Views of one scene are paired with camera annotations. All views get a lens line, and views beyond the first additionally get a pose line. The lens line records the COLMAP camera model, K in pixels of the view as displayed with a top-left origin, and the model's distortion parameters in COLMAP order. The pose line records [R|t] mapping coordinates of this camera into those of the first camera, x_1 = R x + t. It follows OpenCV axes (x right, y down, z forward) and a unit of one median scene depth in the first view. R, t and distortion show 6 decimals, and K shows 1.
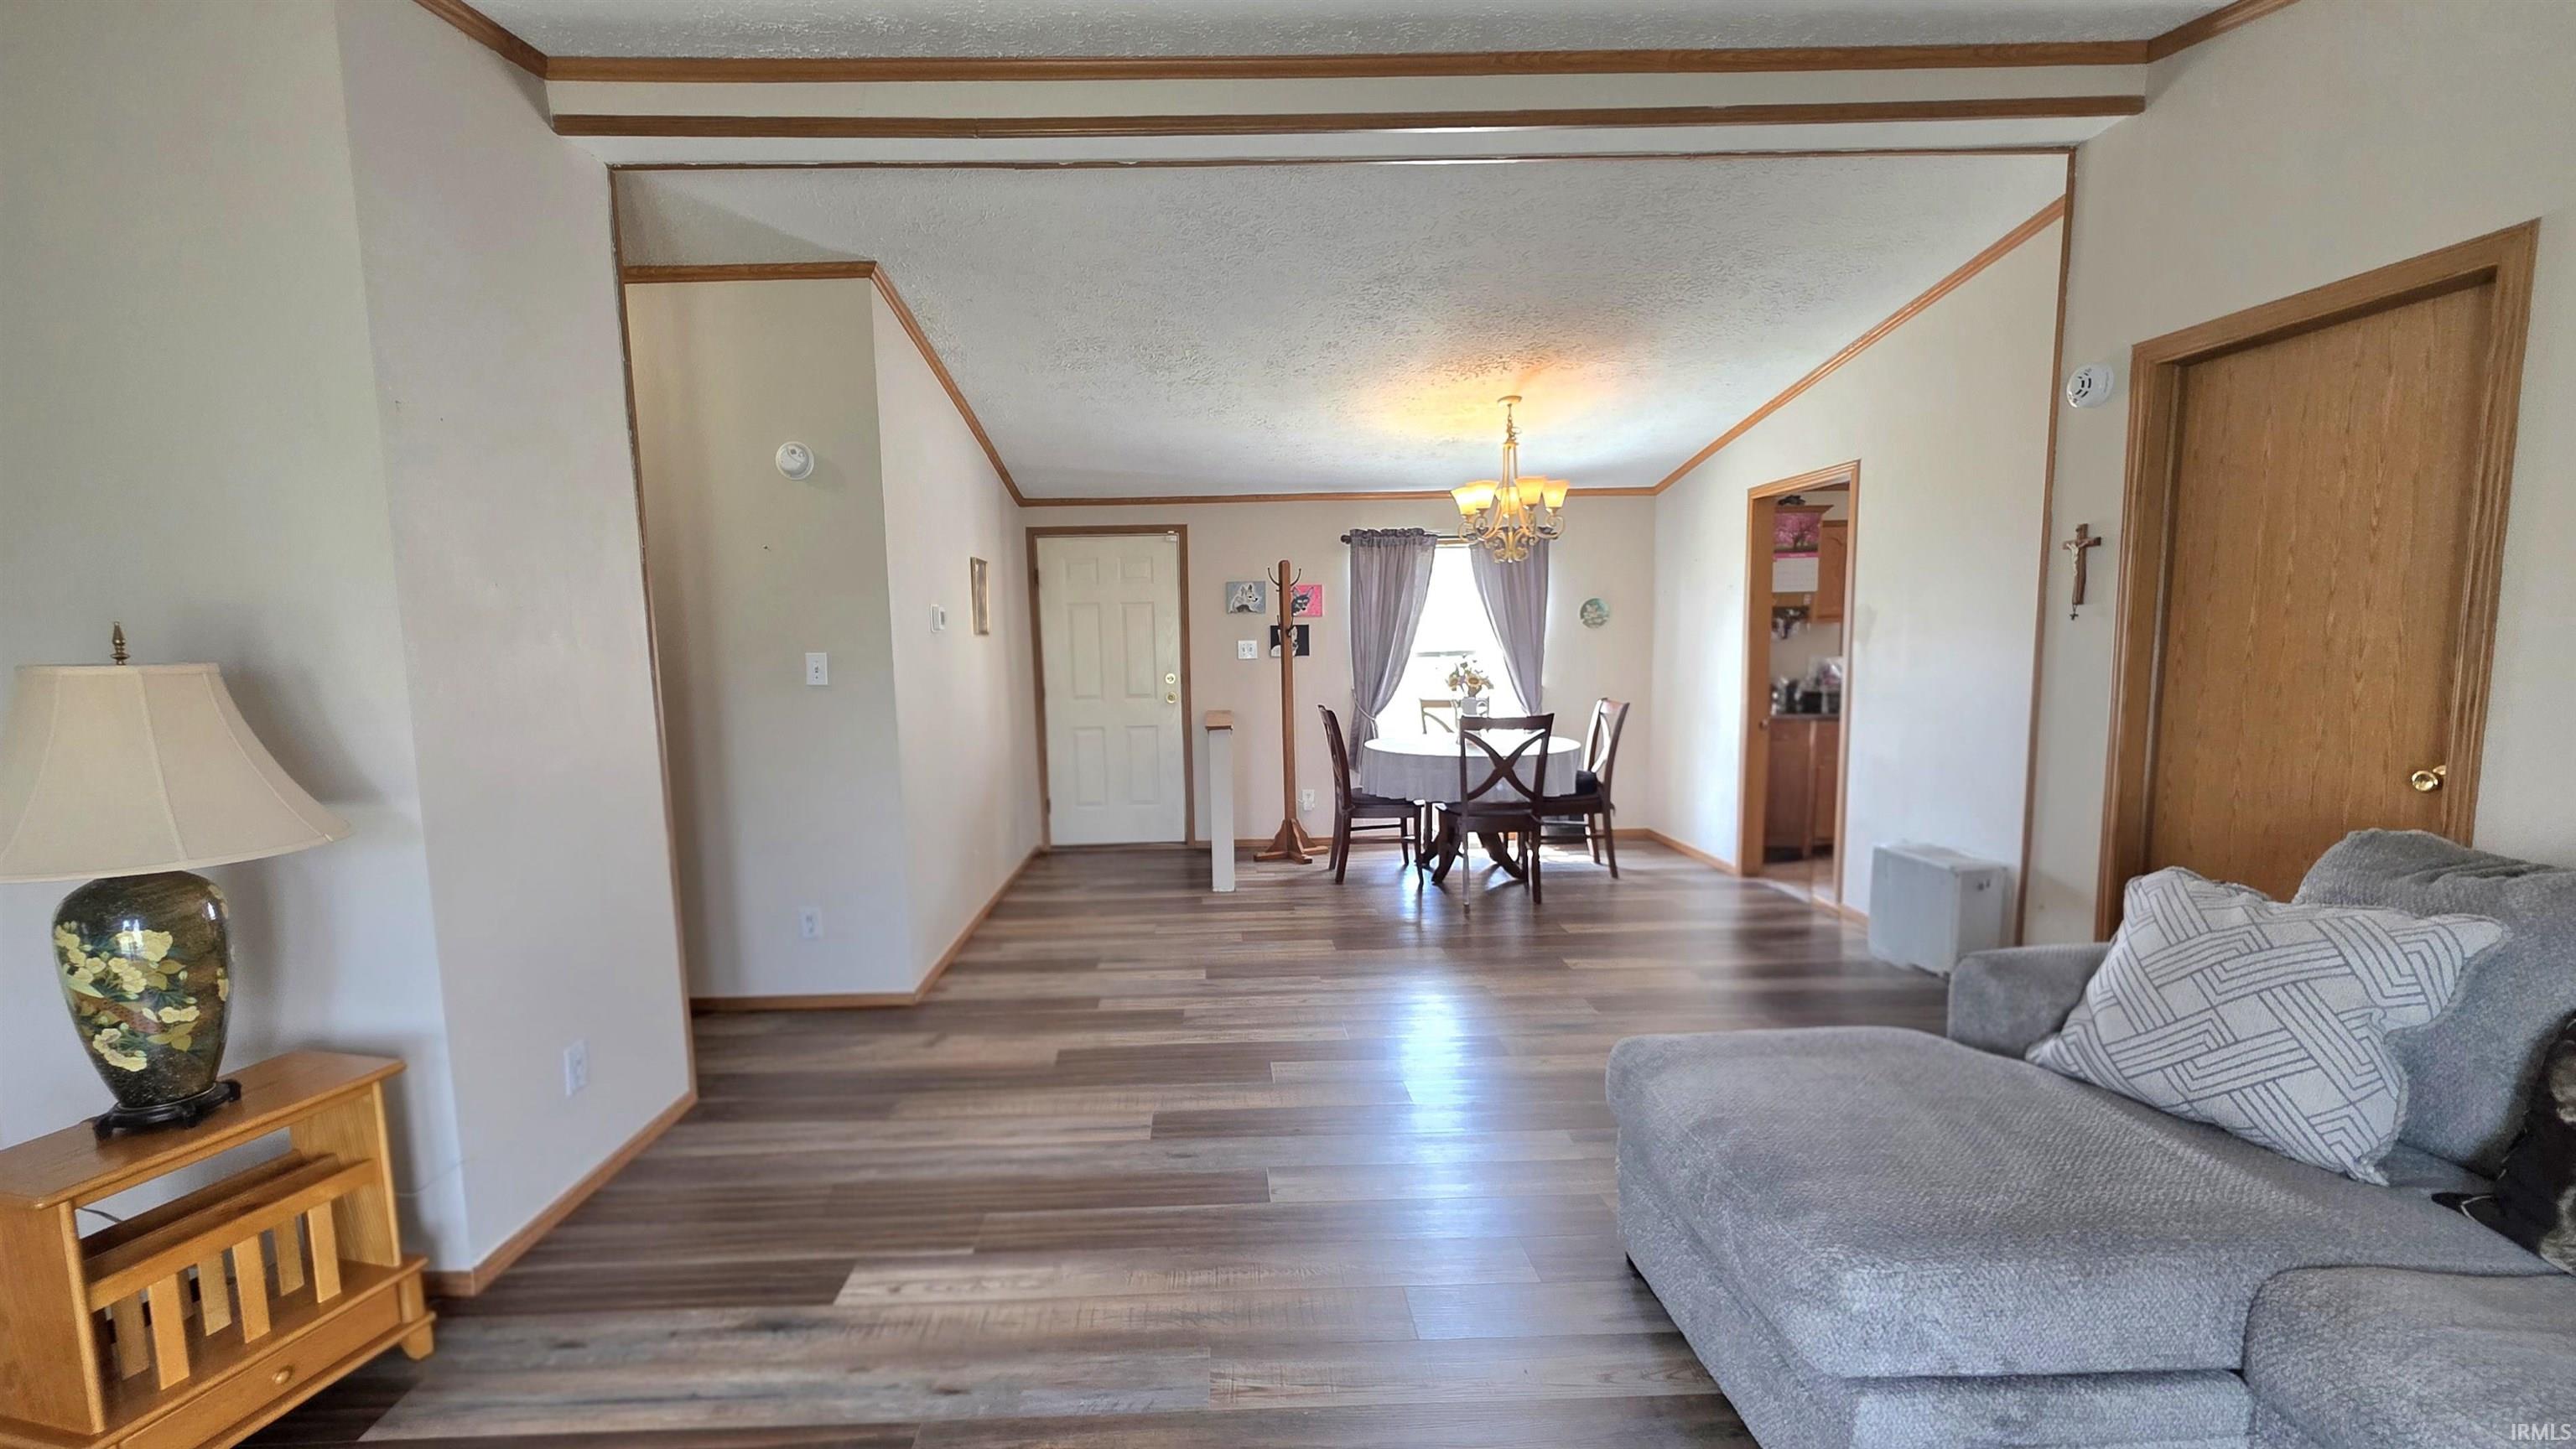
lens RADIAL K [[1076.0, 0, 1226.5], [0, 1076.0, 774.6], [0, 0, 1]] dist [0.001552, -0.000481]
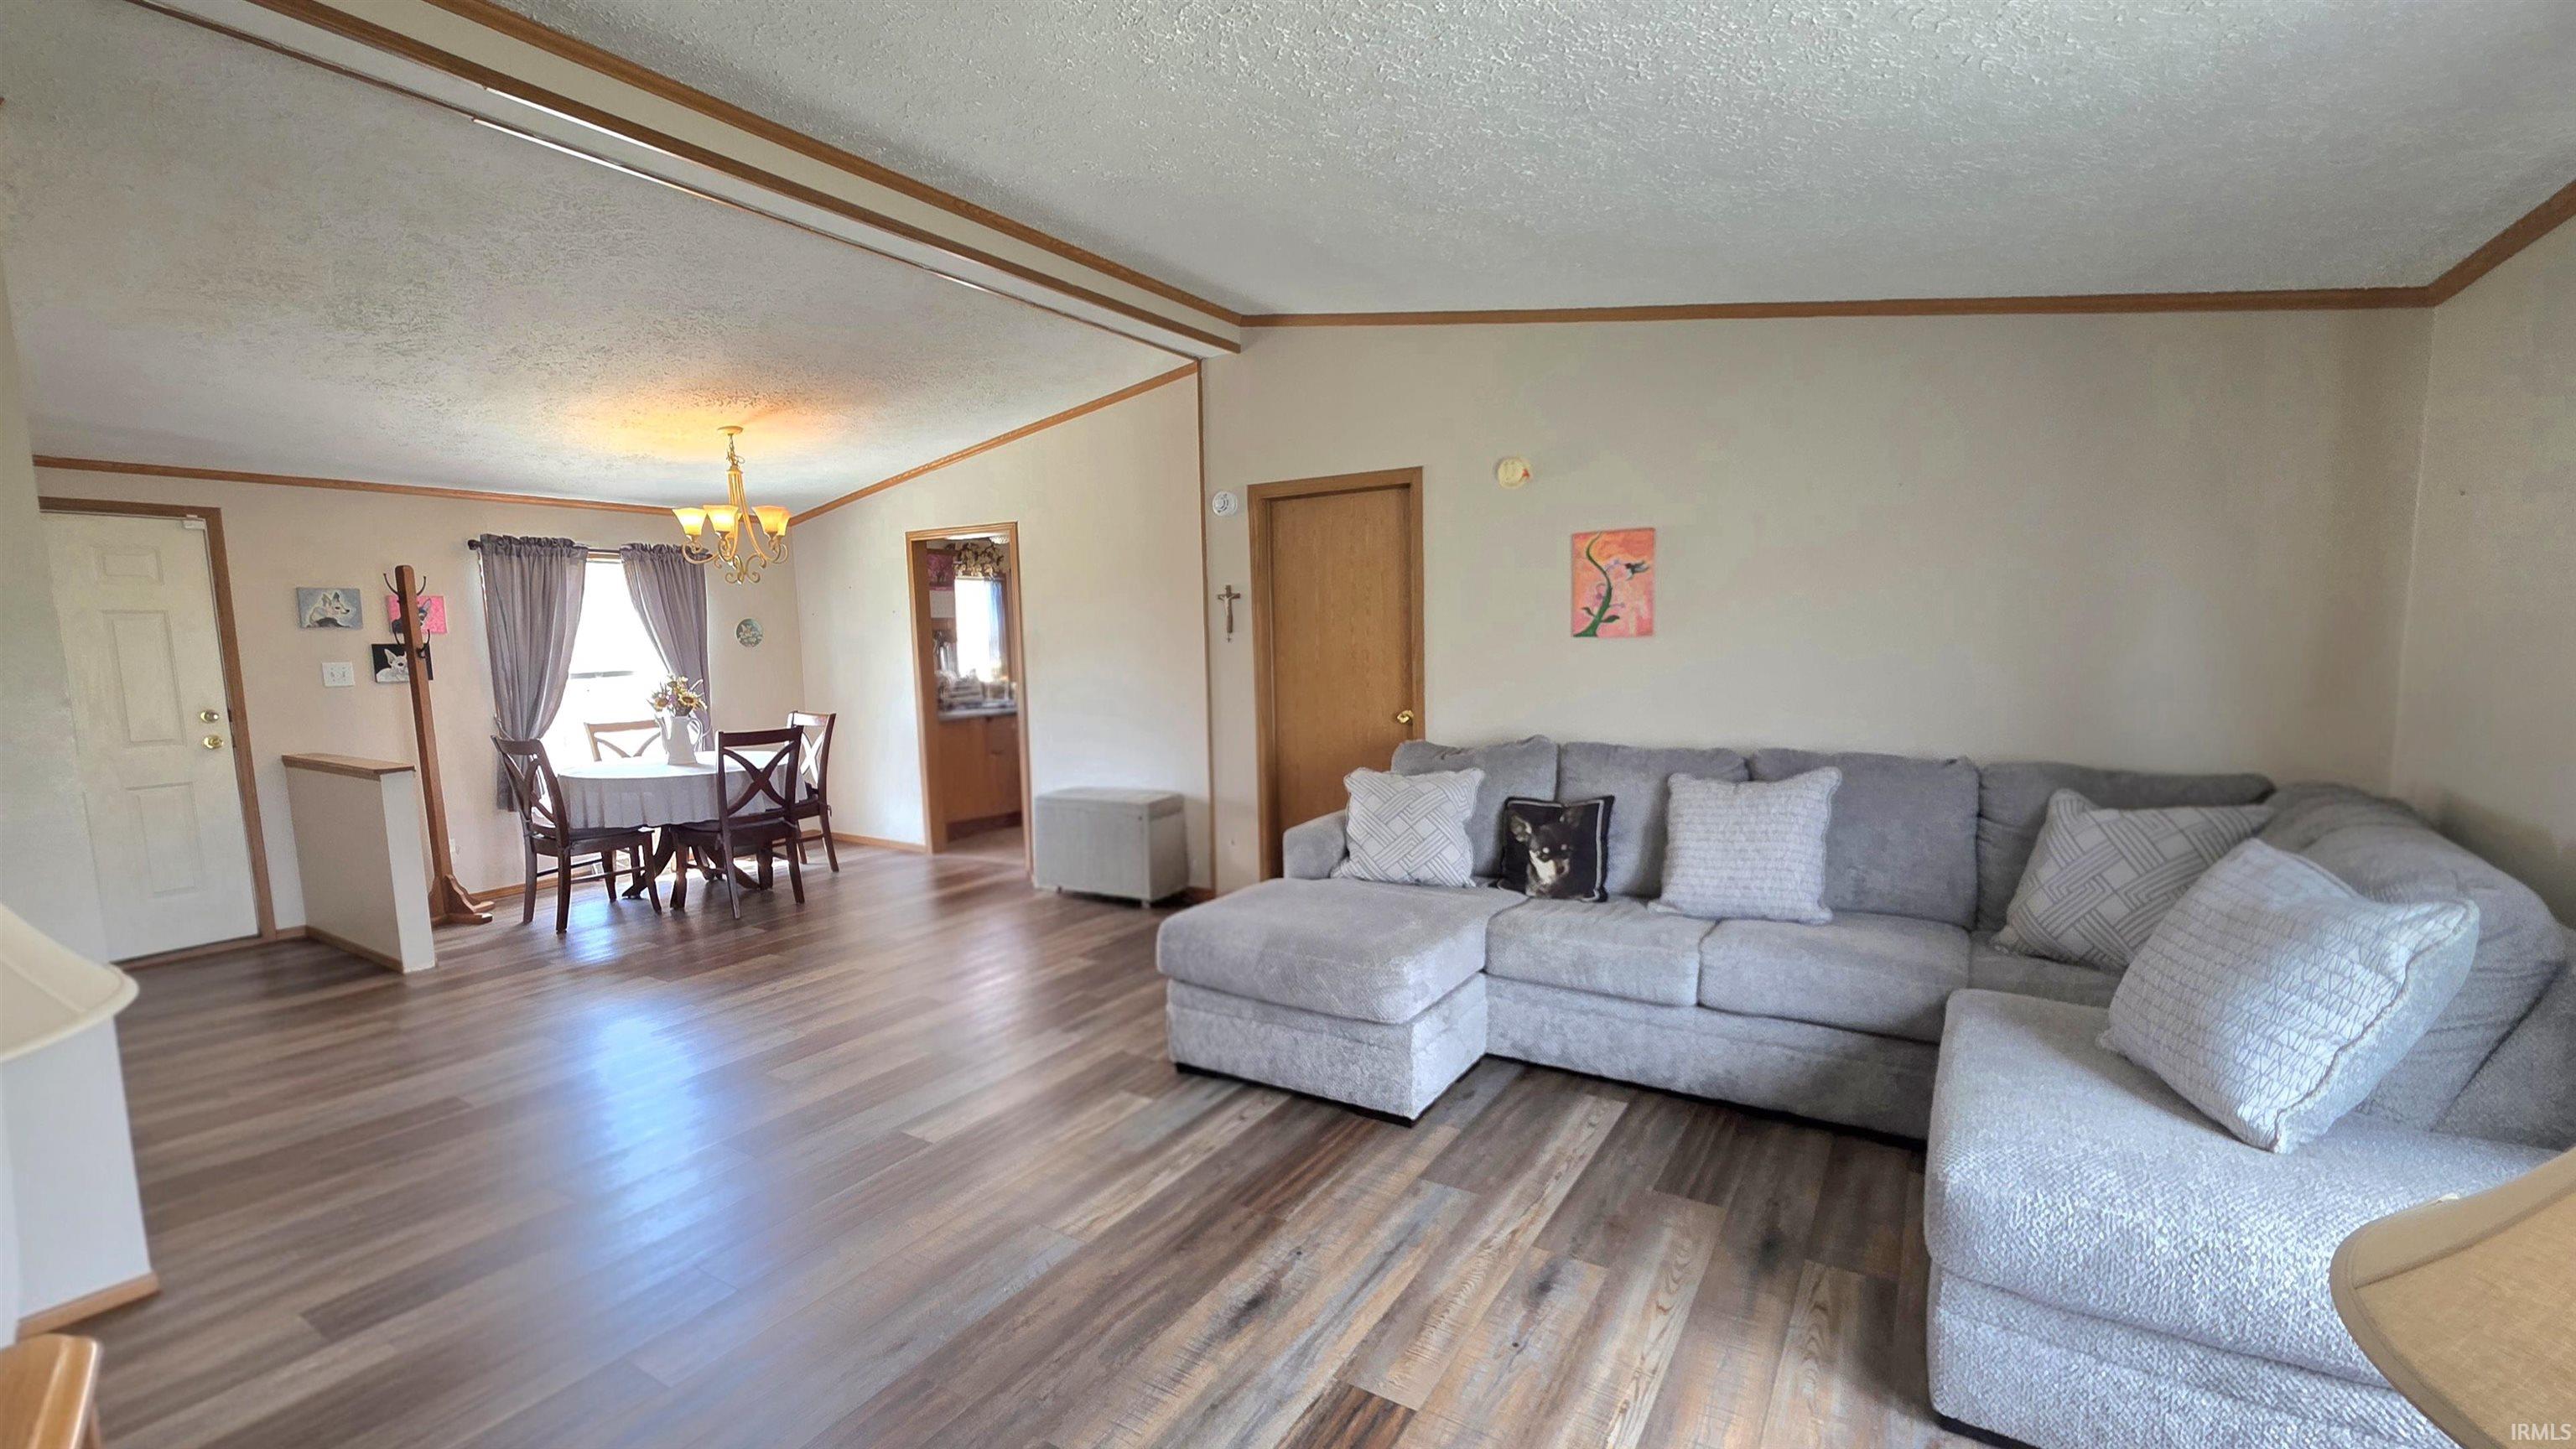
lens RADIAL K [[1076.0, 0, 1250.1], [0, 1076.0, 769.8], [0, 0, 1]] dist [0.001552, -0.000481]
pose [[0.568488, -0.095618, 0.817116, -0.322795], [0.112589, 0.992920, 0.037860, -0.003179], [-0.814951, 0.070475, 0.575229, 0.014258]]
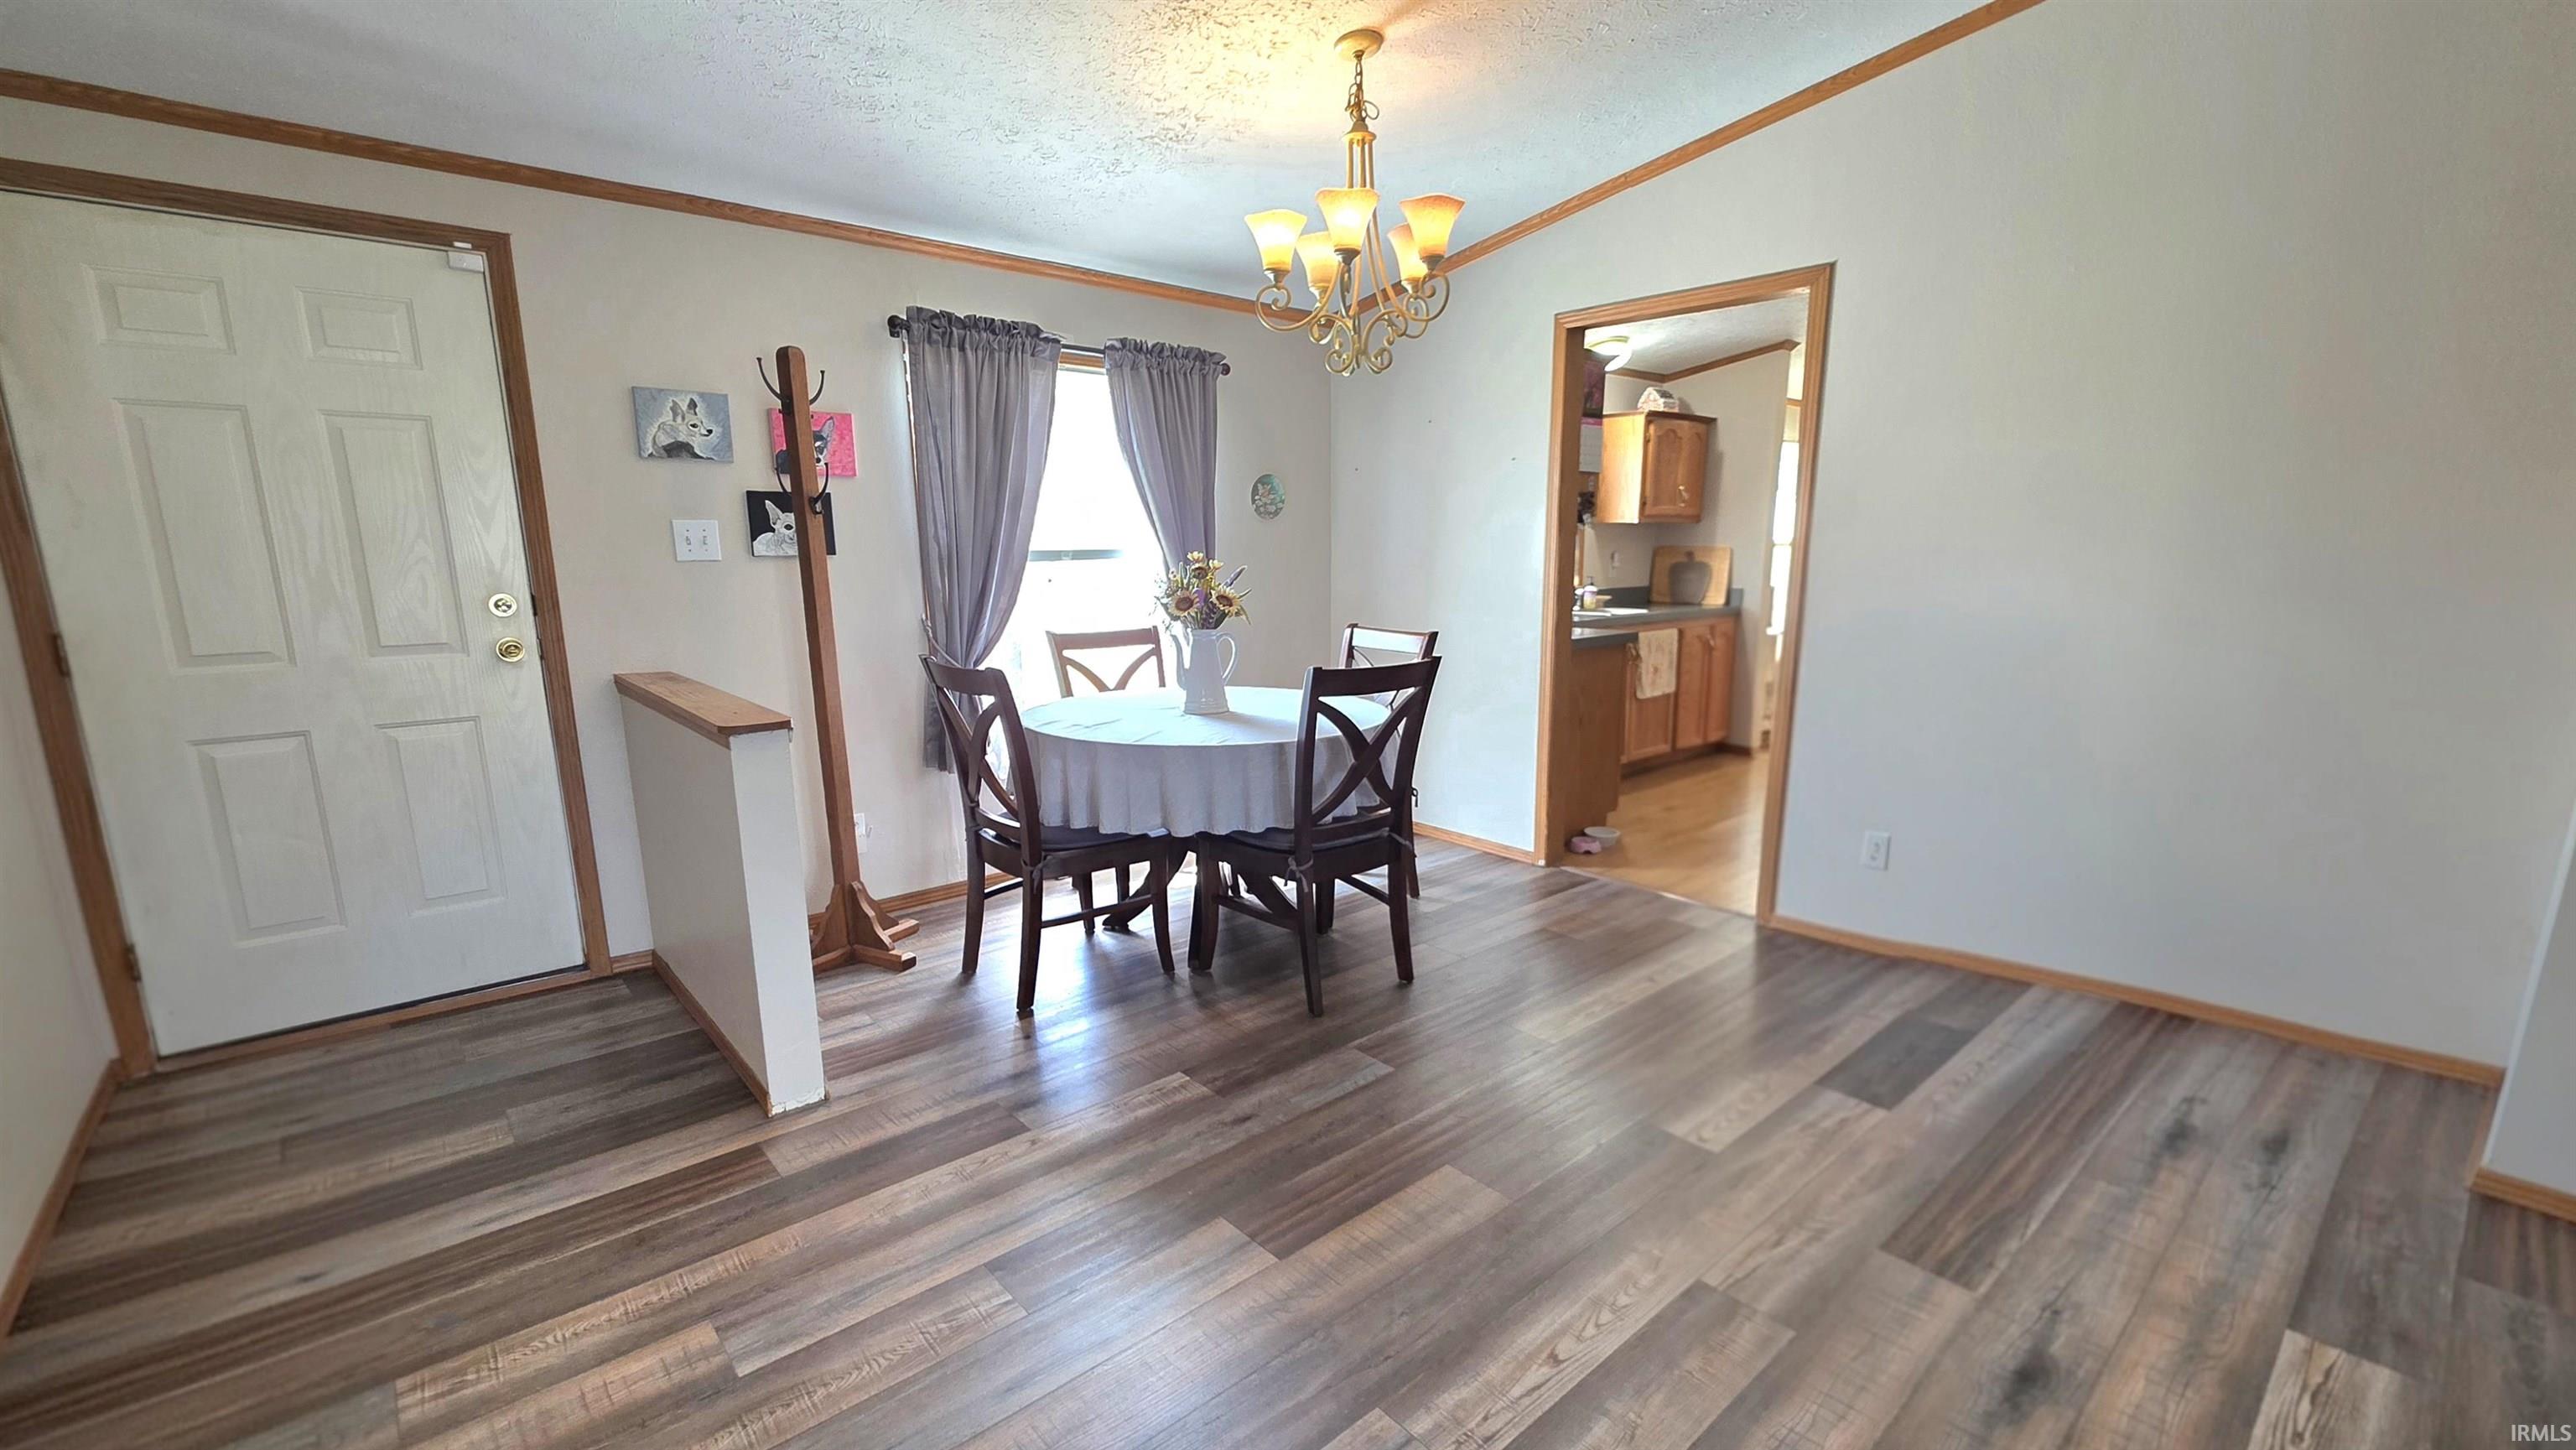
lens RADIAL K [[1104.1, 0, 1319.3], [0, 1104.1, 769.7], [0, 0, 1]] dist [0.000921, 0.000081]
pose [[0.759145, -0.112800, 0.641074, -0.120959], [0.071691, 0.993368, 0.089893, -0.053209], [-0.646962, -0.022282, 0.762197, 0.586943]]
